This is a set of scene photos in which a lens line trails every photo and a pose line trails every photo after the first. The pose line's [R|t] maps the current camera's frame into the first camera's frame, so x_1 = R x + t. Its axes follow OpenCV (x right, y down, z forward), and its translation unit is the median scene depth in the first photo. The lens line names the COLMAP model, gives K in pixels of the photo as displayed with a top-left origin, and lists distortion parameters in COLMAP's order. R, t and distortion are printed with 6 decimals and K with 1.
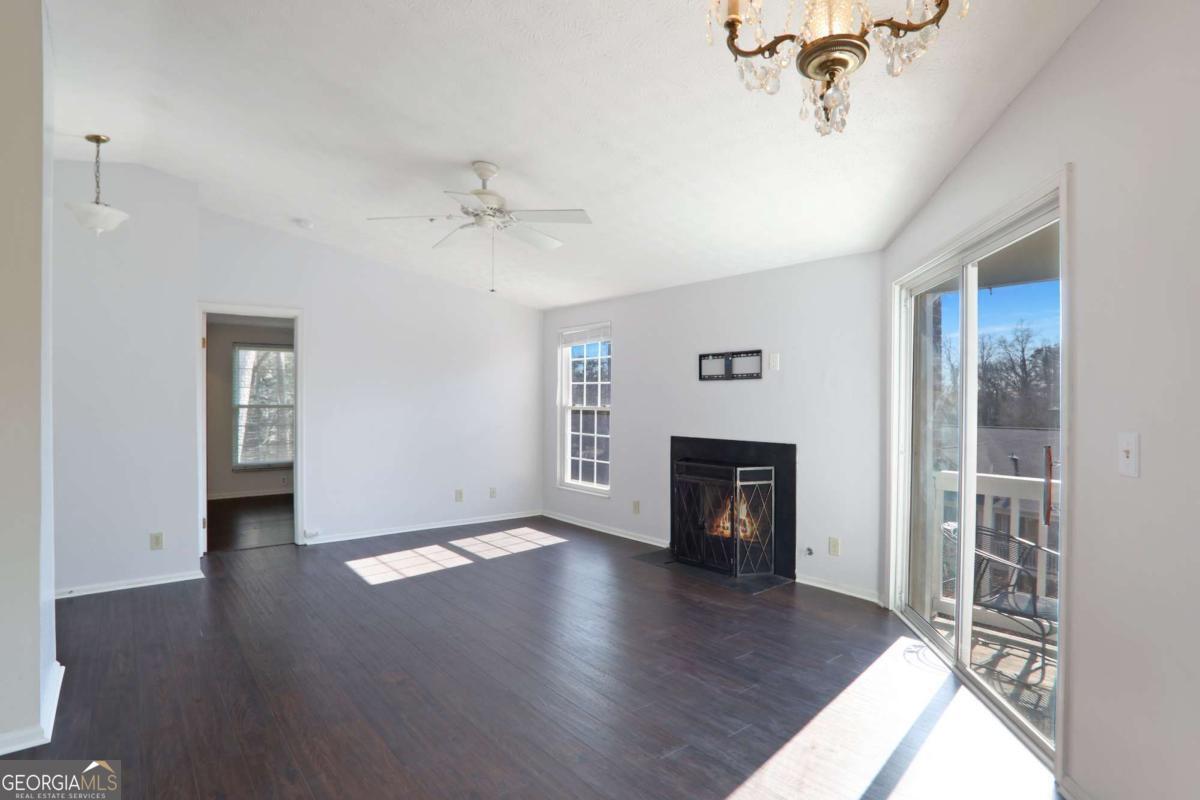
lens RADIAL K [[660.6, 0, 629.7], [0, 660.6, 402.9], [0, 0, 1]] dist [-0.023241, 0.009143]
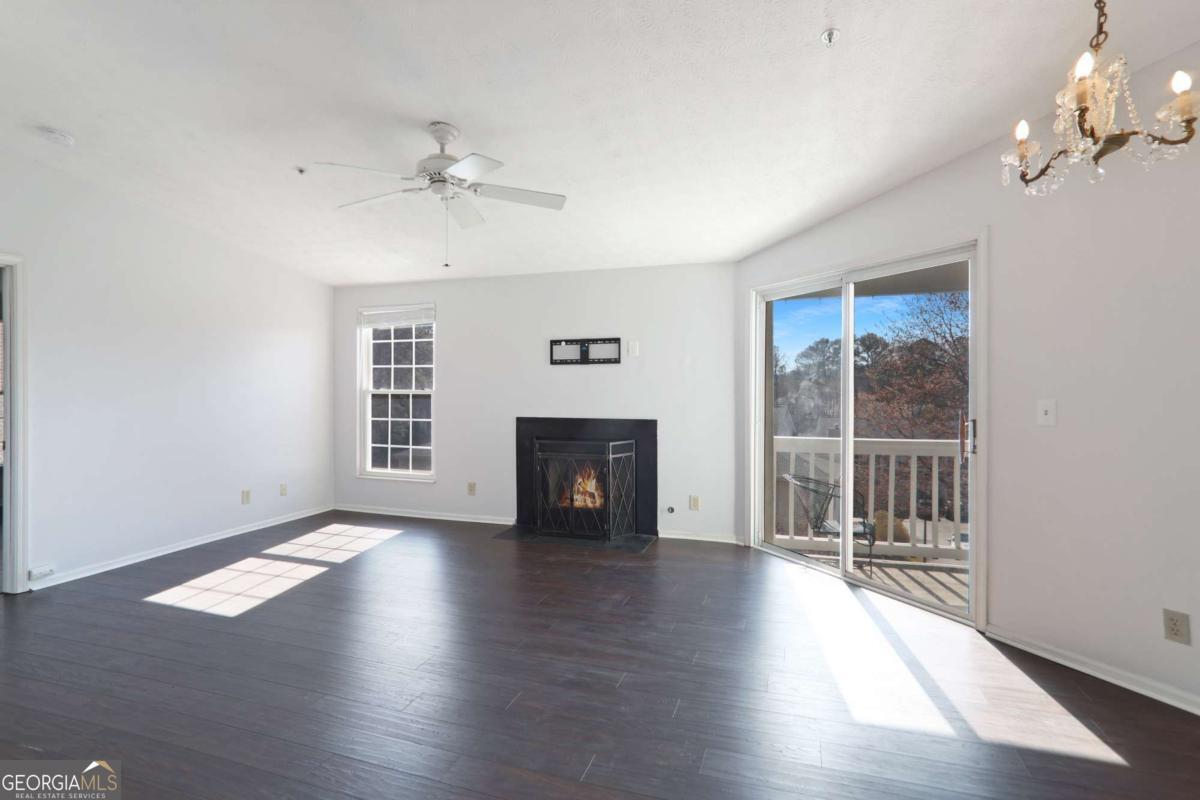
lens RADIAL K [[609.8, 0, 622.1], [0, 609.8, 386.6], [0, 0, 1]] dist [-0.001268, 0.012234]
pose [[0.845012, -0.008996, 0.534672, -0.342984], [0.008719, 0.999957, 0.003045, 0.000013], [-0.534676, 0.002089, 0.845054, 0.105862]]
